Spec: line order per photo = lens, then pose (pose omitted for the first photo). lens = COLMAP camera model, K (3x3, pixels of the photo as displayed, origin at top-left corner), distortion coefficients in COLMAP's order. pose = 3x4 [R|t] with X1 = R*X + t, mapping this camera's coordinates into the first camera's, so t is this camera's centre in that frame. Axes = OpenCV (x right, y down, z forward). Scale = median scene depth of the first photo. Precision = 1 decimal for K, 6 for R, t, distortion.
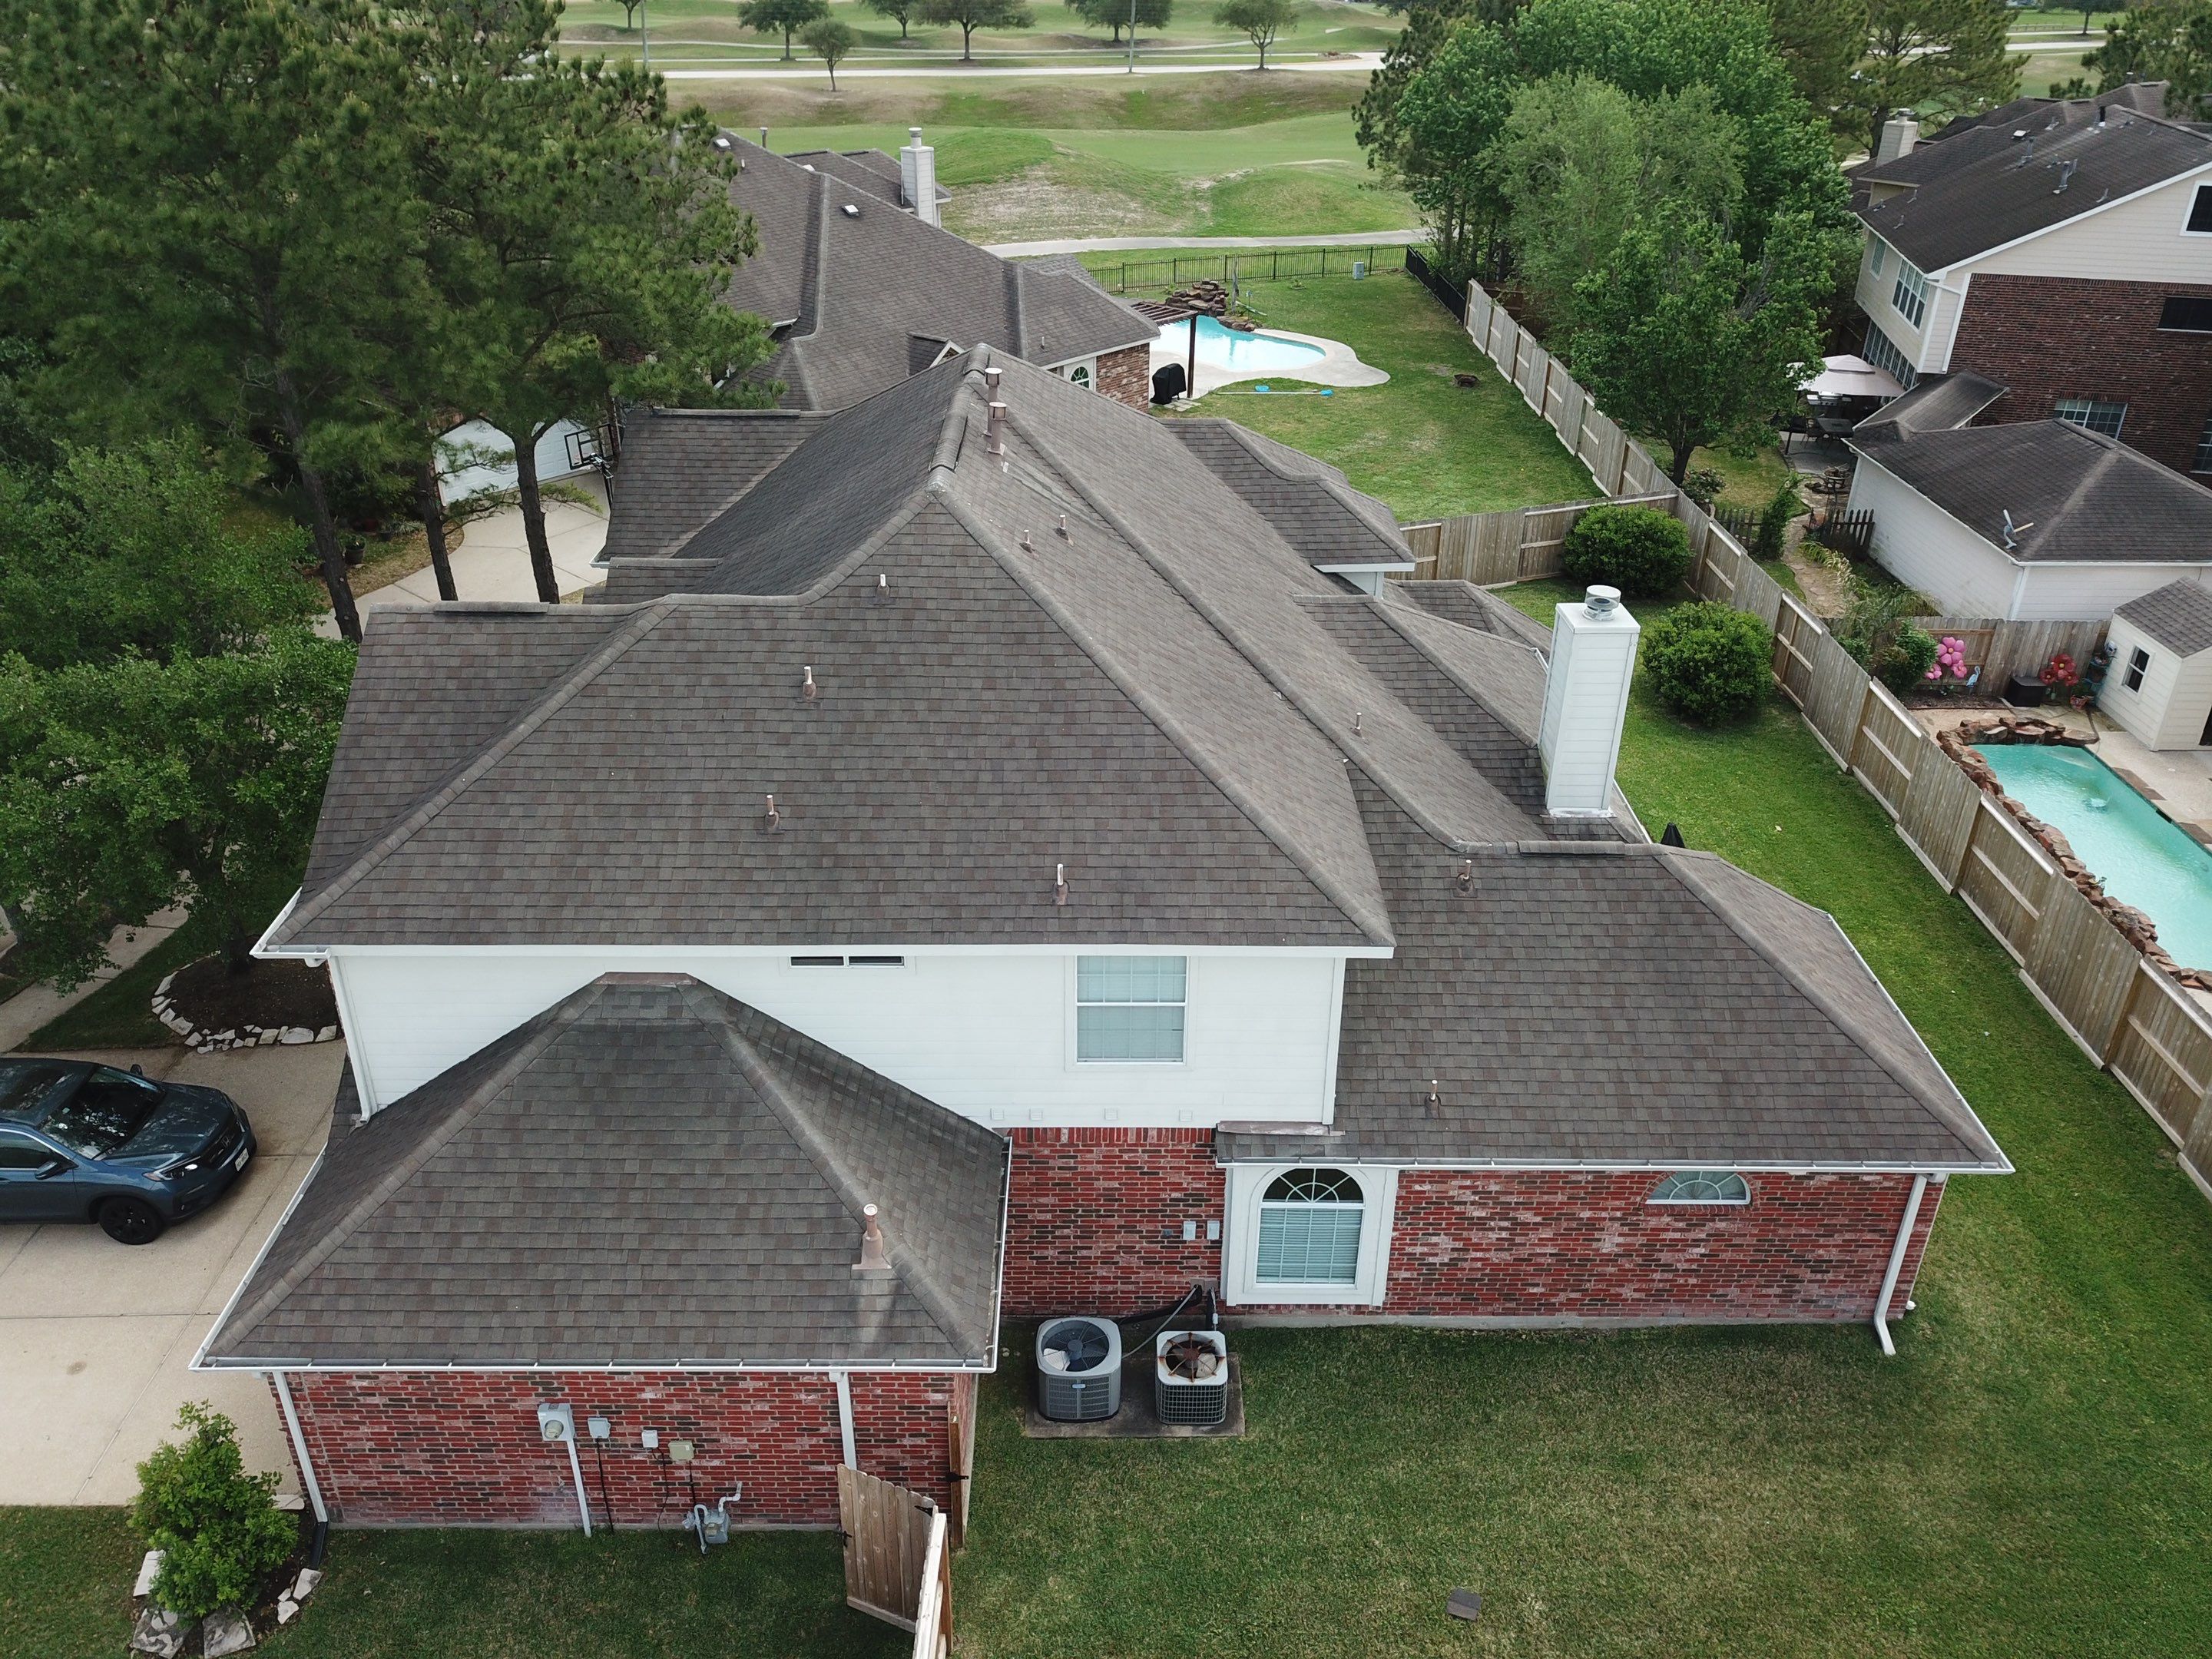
lens RADIAL K [[1672.6, 0, 1083.4], [0, 1672.6, 830.9], [0, 0, 1]] dist [0.010842, -0.004735]
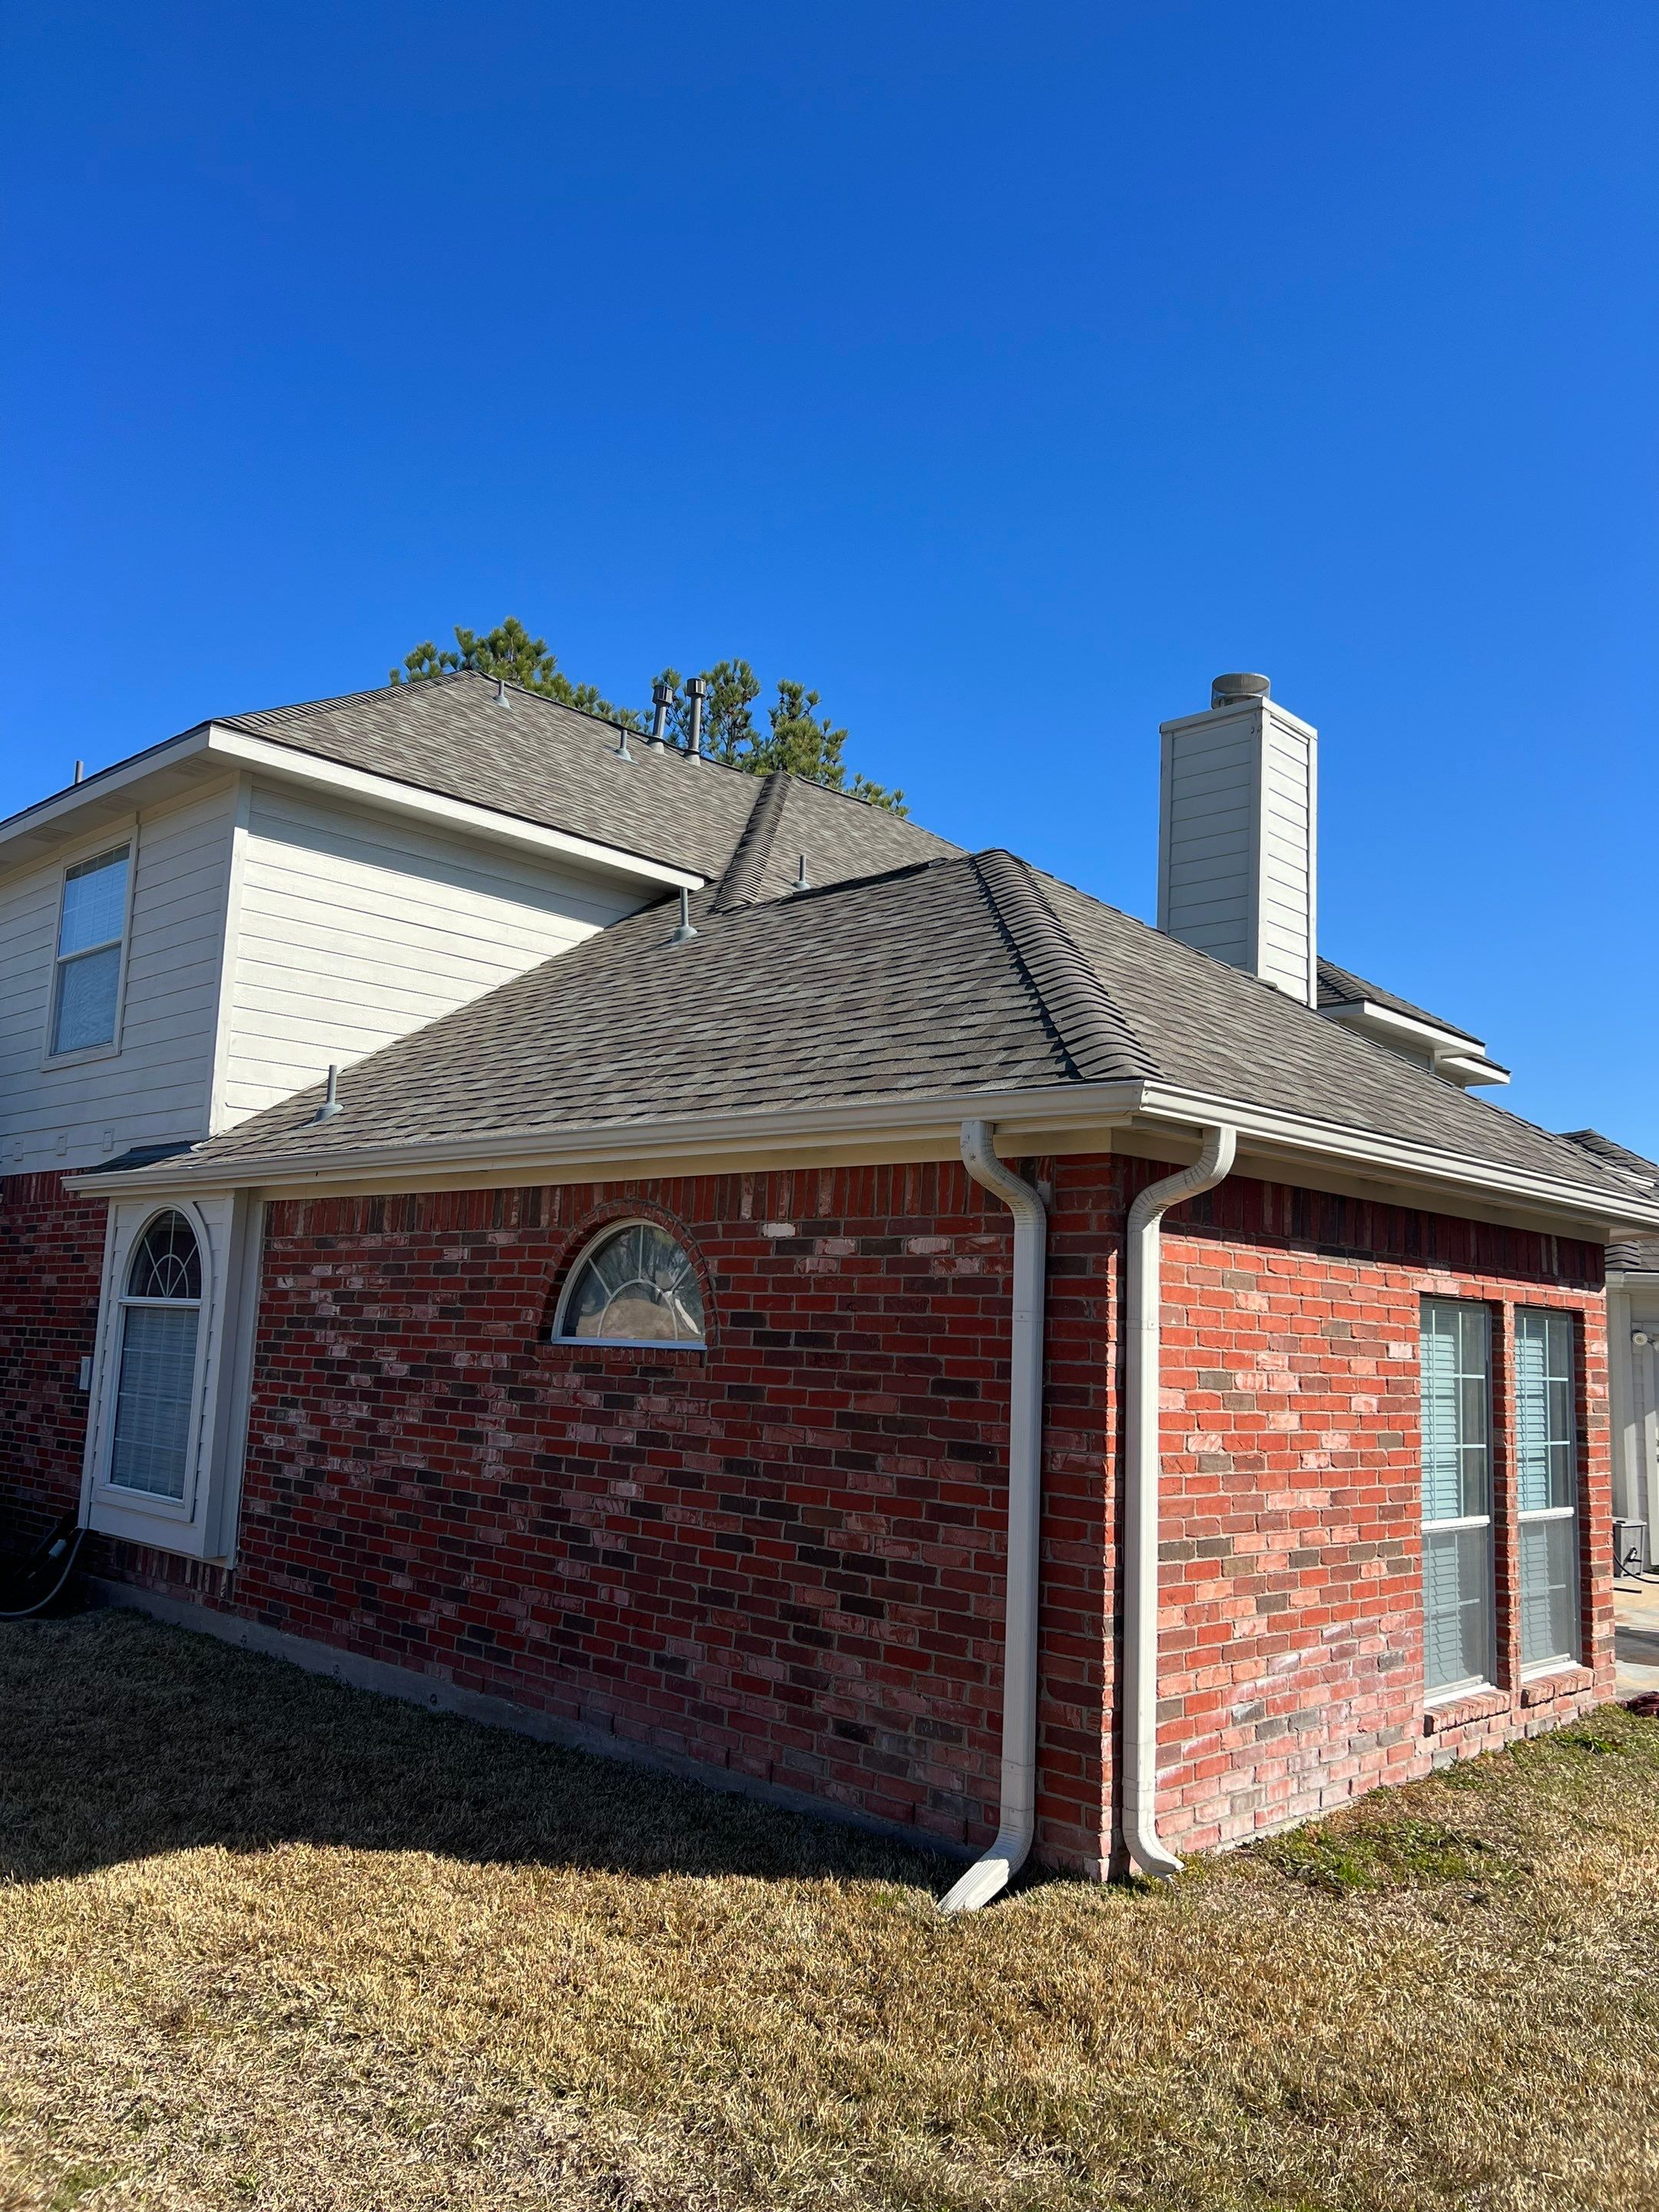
lens RADIAL K [[1672.6, 0, 823.9], [0, 1672.6, 1106.1], [0, 0, 1]] dist [0.010842, -0.004735]
pose [[0.718321, -0.071077, -0.692071, 0.677860], [-0.365515, 0.807858, -0.462347, 0.342599], [0.591958, 0.585076, 0.554321, 0.761902]]
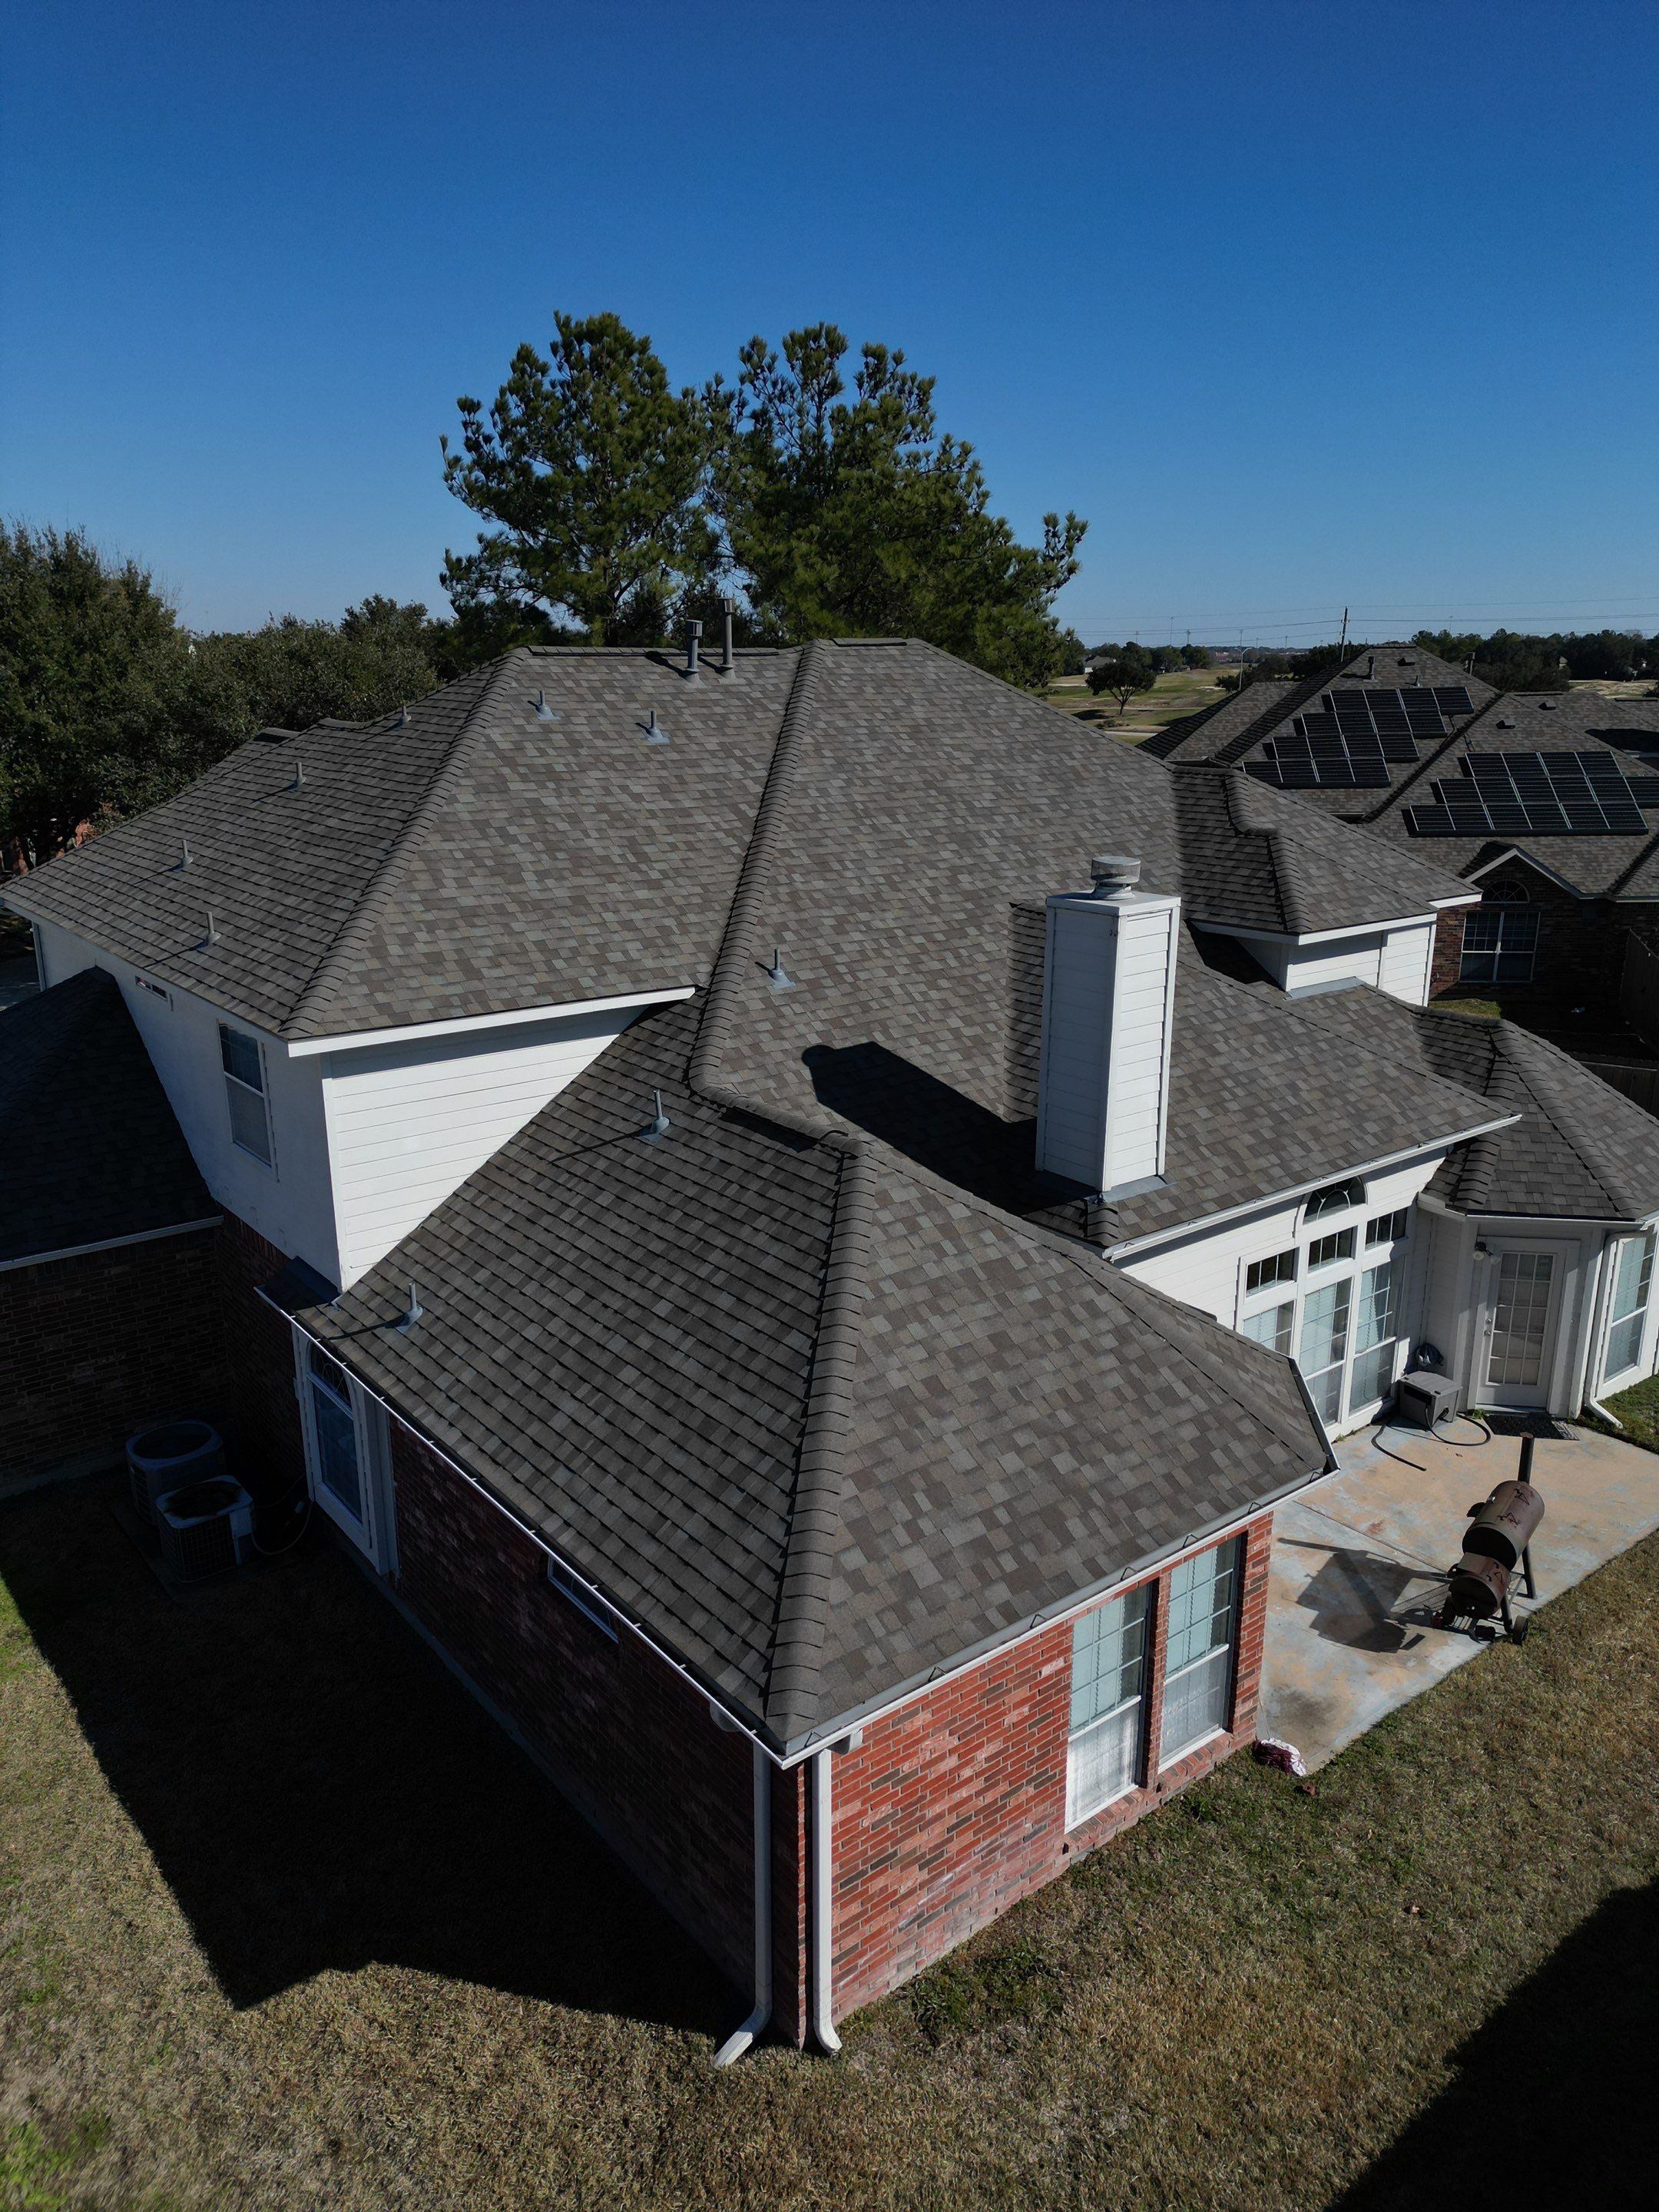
lens RADIAL K [[1542.6, 0, 821.0], [0, 1542.6, 1097.5], [0, 0, 1]] dist [0.074802, -0.067749]
pose [[0.619687, 0.213698, -0.755196, 0.833459], [-0.372416, 0.927057, -0.043262, 0.025865], [0.690864, 0.308056, 0.654070, 0.595198]]
